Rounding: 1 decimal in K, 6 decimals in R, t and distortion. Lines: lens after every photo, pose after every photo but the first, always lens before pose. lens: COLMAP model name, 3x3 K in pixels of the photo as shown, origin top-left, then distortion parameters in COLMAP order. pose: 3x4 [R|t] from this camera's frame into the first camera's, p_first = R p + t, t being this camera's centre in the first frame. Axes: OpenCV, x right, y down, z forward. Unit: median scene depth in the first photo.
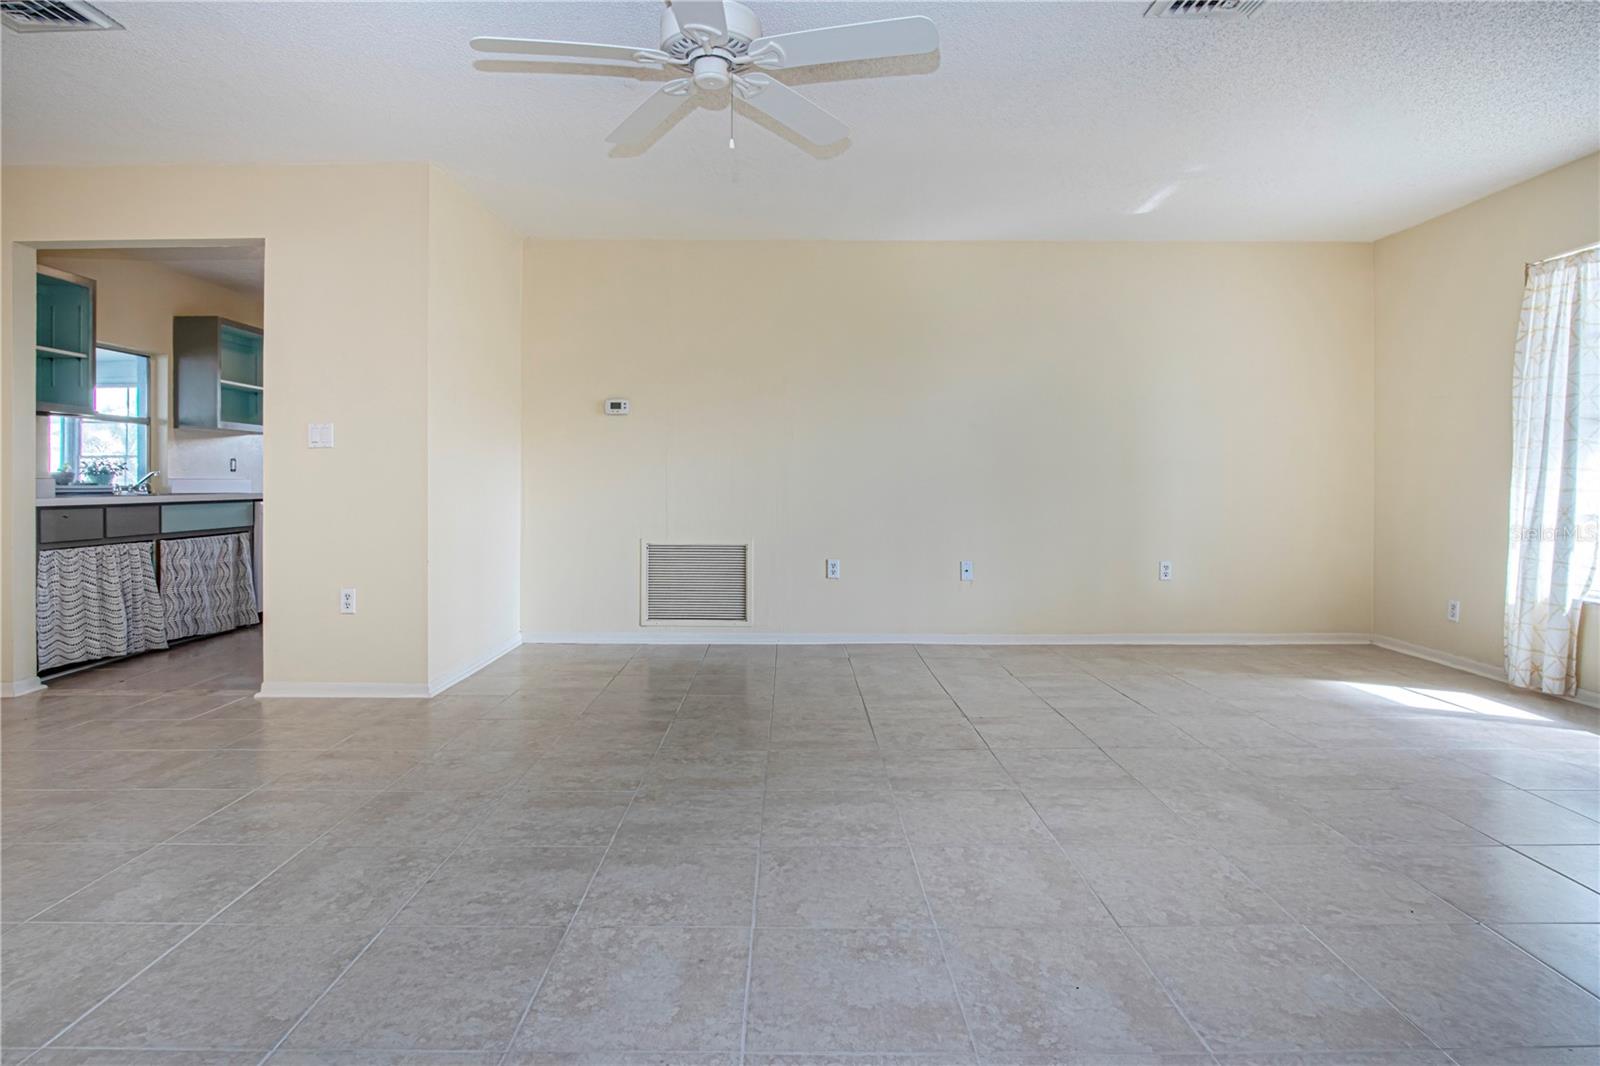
lens RADIAL K [[792.7, 0, 791.0], [0, 792.7, 479.4], [0, 0, 1]] dist [-0.007402, -0.001265]
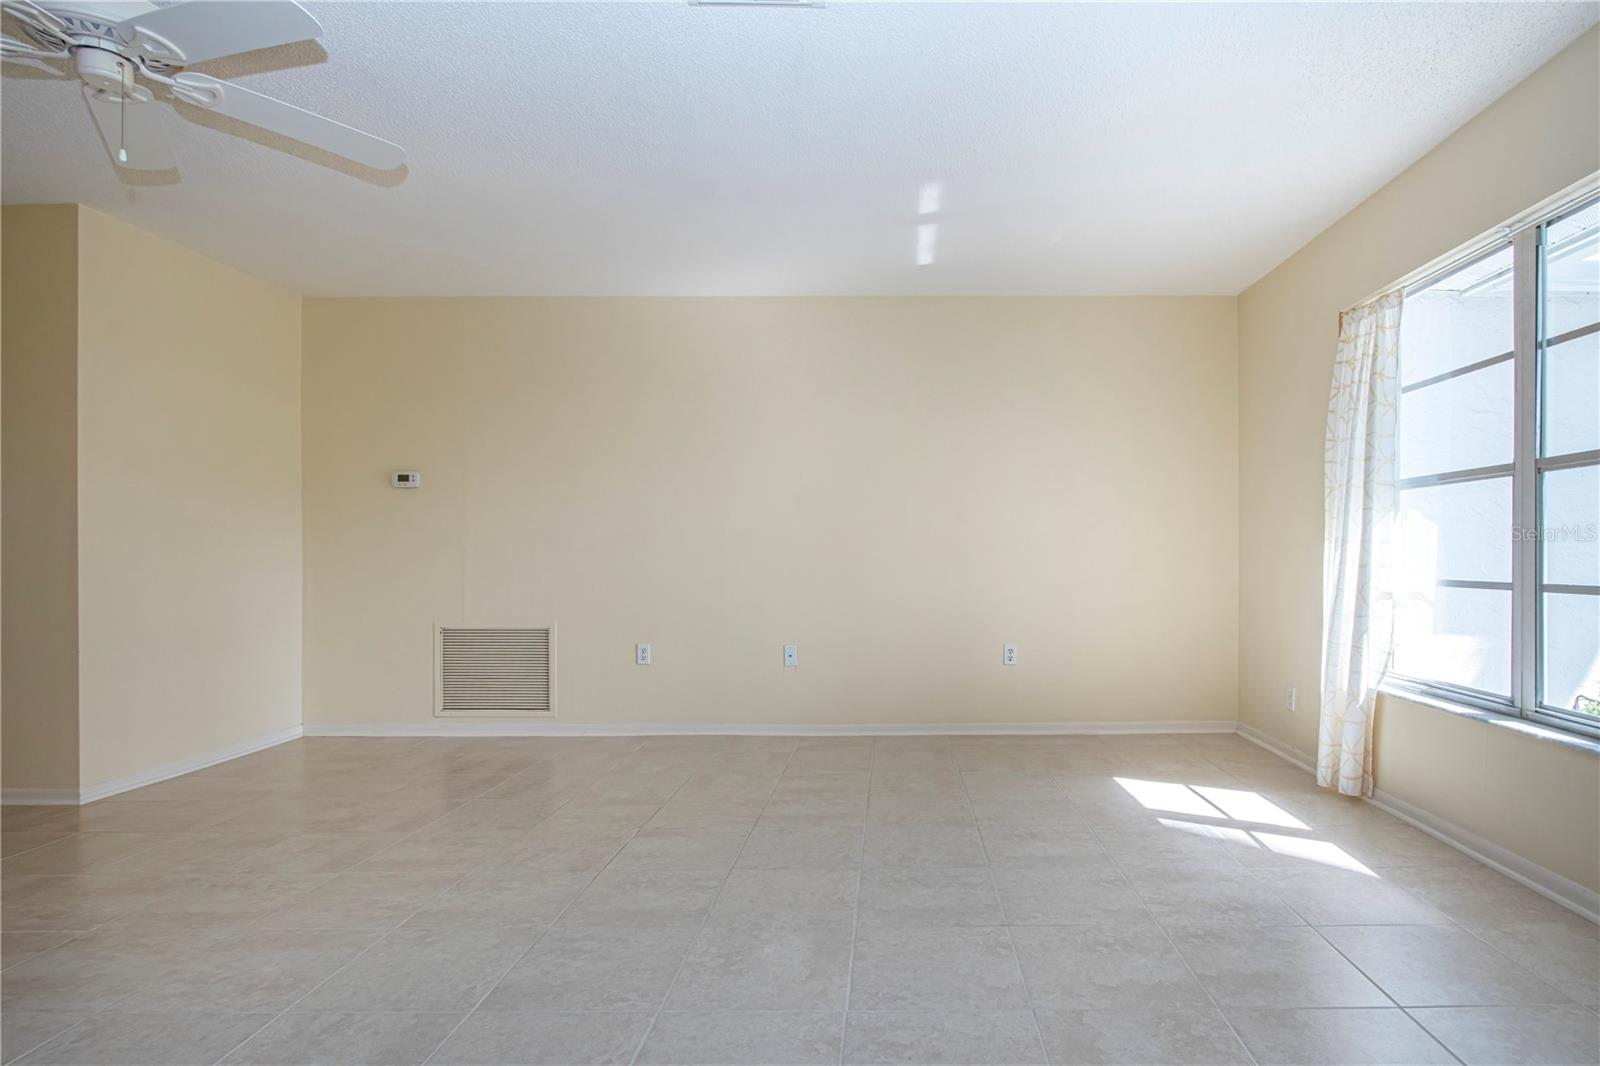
lens RADIAL K [[808.9, 0, 802.0], [0, 808.9, 560.2], [0, 0, 1]] dist [-0.012887, -0.001458]
pose [[0.999985, -0.005542, -0.000196, 0.339541], [0.005543, 0.999965, 0.006236, -0.001526], [0.000161, -0.006237, 0.999981, 0.088891]]
